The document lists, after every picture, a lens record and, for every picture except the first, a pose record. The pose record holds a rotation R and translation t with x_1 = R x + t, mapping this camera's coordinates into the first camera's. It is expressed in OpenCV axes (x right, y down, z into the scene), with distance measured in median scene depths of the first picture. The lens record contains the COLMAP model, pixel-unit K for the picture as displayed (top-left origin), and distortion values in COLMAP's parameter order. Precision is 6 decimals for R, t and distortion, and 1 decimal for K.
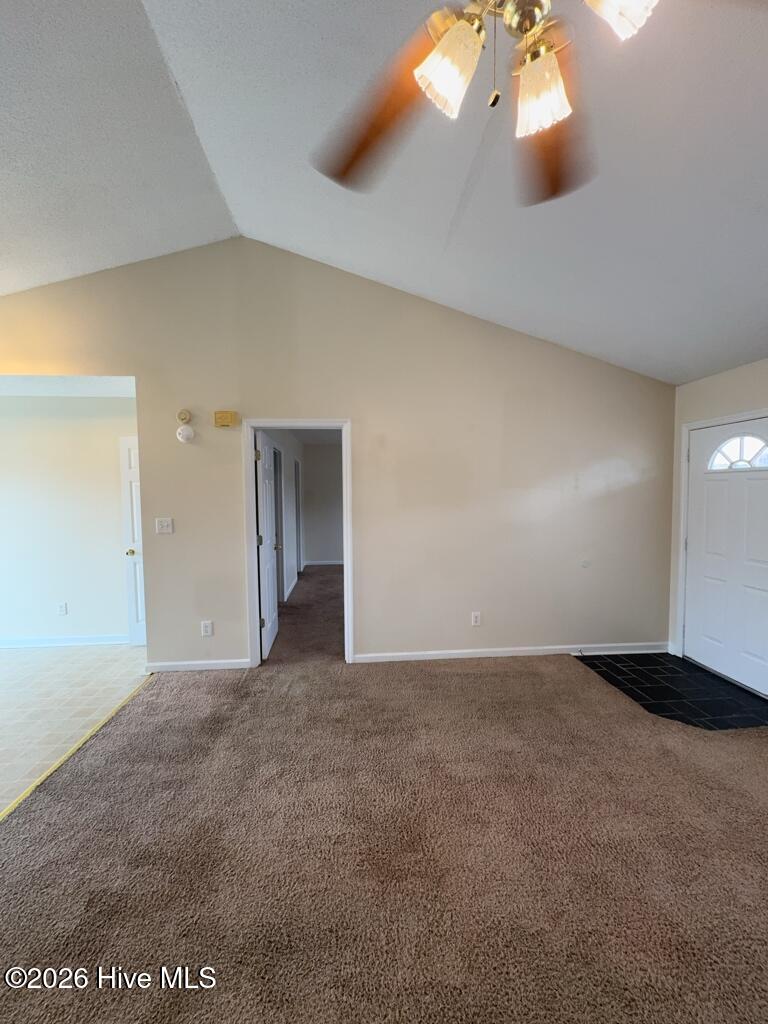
lens RADIAL K [[407.2, 0, 384.0], [0, 407.2, 512.0], [0, 0, 1]] dist [-0.001591, 0.000115]
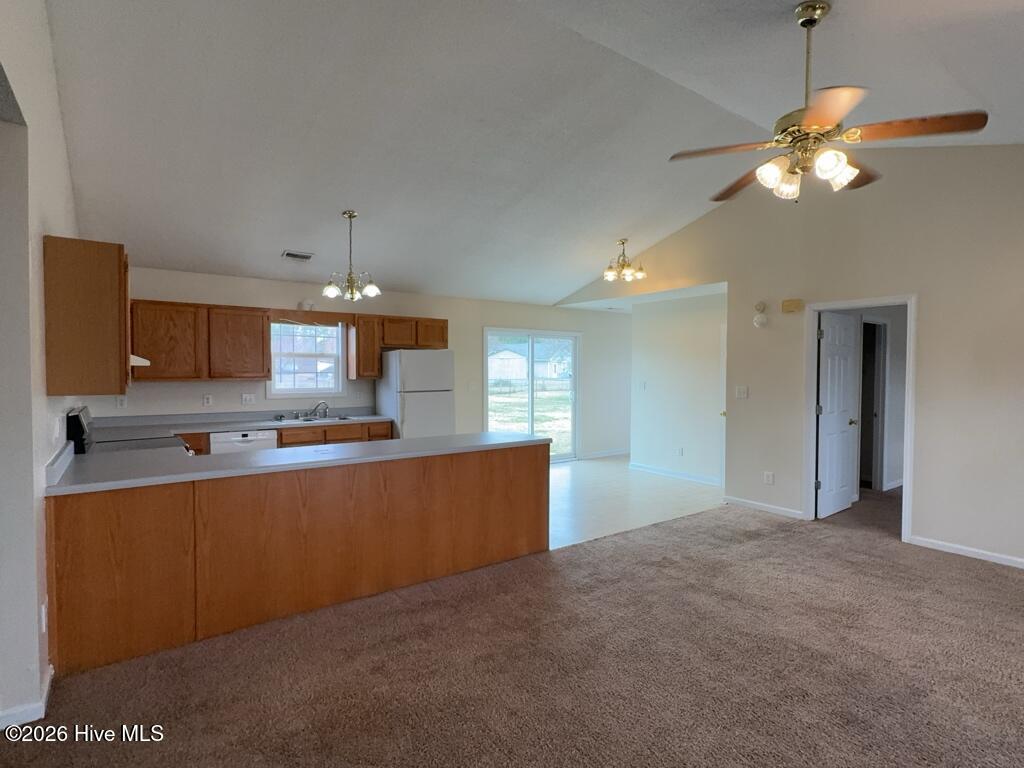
lens RADIAL K [[524.7, 0, 512.0], [0, 524.7, 384.0], [0, 0, 1]] dist [-0.000407, -0.000250]
pose [[0.514425, 0.031549, -0.856955, 0.519656], [-0.050286, 0.998713, 0.006581, 0.032874], [0.856060, 0.039707, 0.515350, -0.493238]]
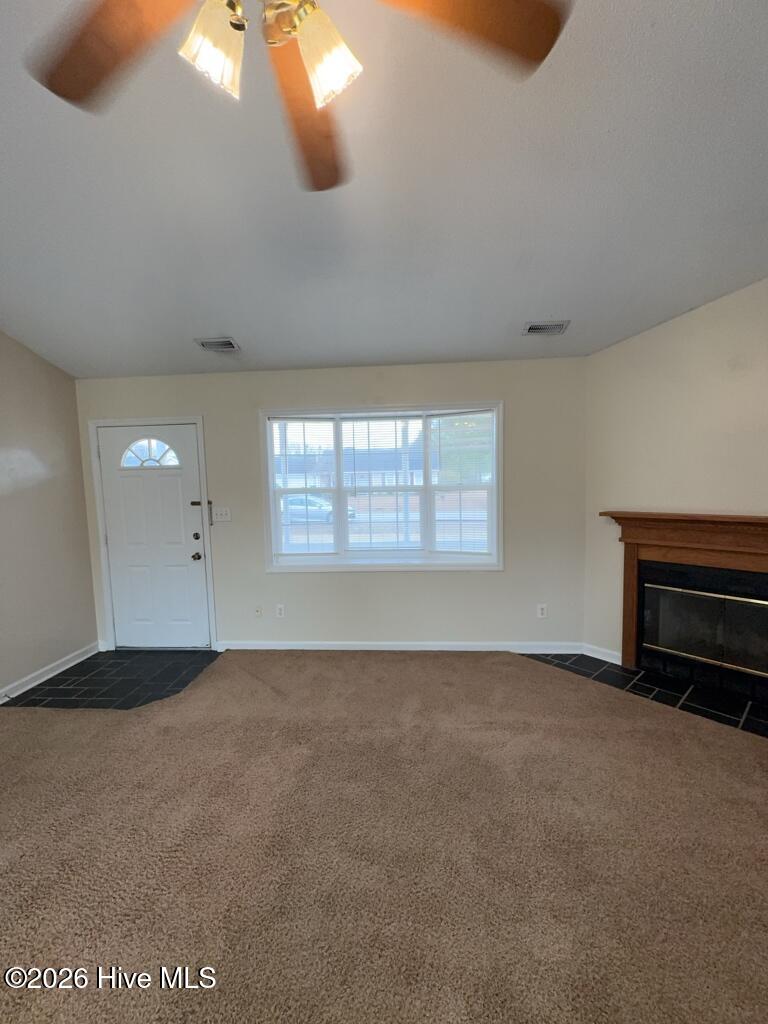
lens RADIAL K [[407.2, 0, 384.0], [0, 407.2, 512.0], [0, 0, 1]] dist [-0.001591, 0.000115]
pose [[0.162366, -0.078610, 0.983594, -0.162198], [0.074821, 0.994932, 0.067166, -0.006711], [-0.983890, 0.062688, 0.167425, 0.163154]]
